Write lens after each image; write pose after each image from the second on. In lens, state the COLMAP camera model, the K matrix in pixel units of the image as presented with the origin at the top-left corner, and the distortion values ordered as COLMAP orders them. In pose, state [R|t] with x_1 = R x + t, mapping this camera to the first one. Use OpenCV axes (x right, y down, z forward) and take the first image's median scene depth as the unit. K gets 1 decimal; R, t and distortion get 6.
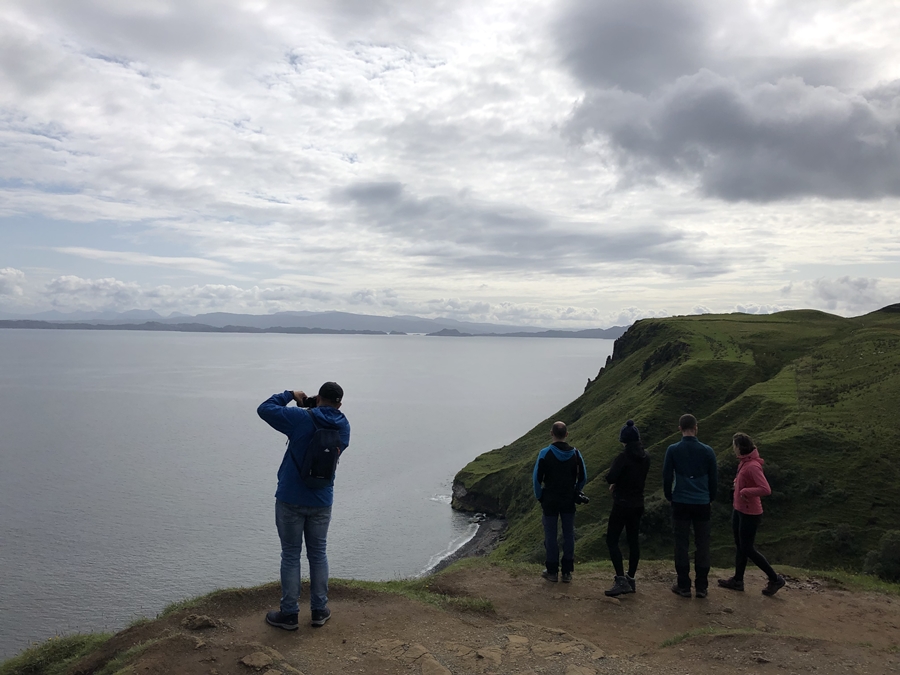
lens RADIAL K [[730.7, 0, 450.0], [0, 730.7, 337.5], [0, 0, 1]] dist [0.015433, 0.006915]
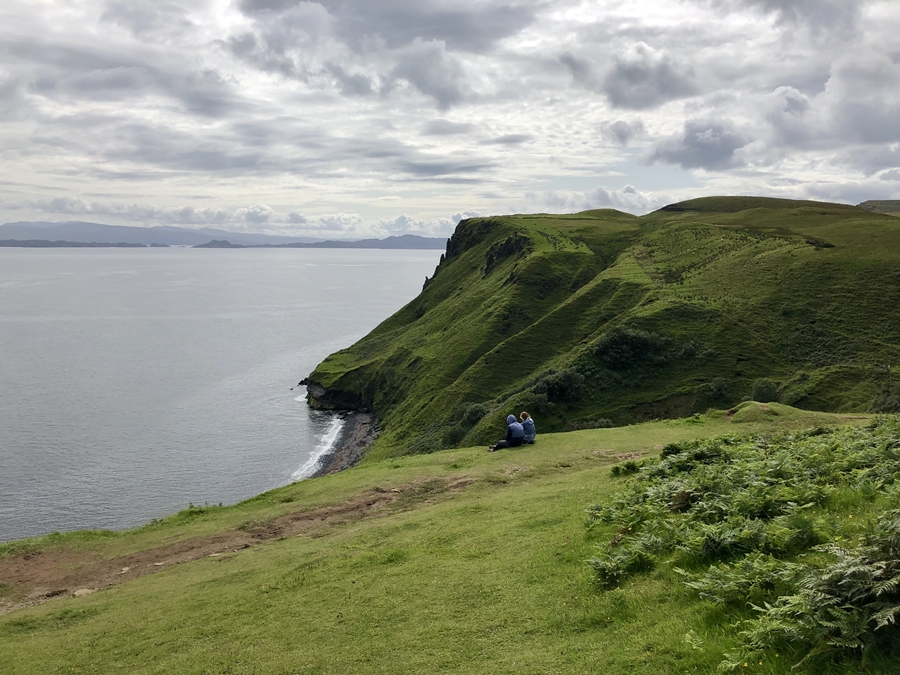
lens RADIAL K [[725.2, 0, 450.0], [0, 725.2, 337.5], [0, 0, 1]] dist [0.108278, -0.300382]
pose [[0.955451, -0.055252, 0.289931, -0.111136], [0.019507, 0.991996, 0.124757, 0.020791], [-0.294504, -0.113544, 0.948881, 0.018530]]
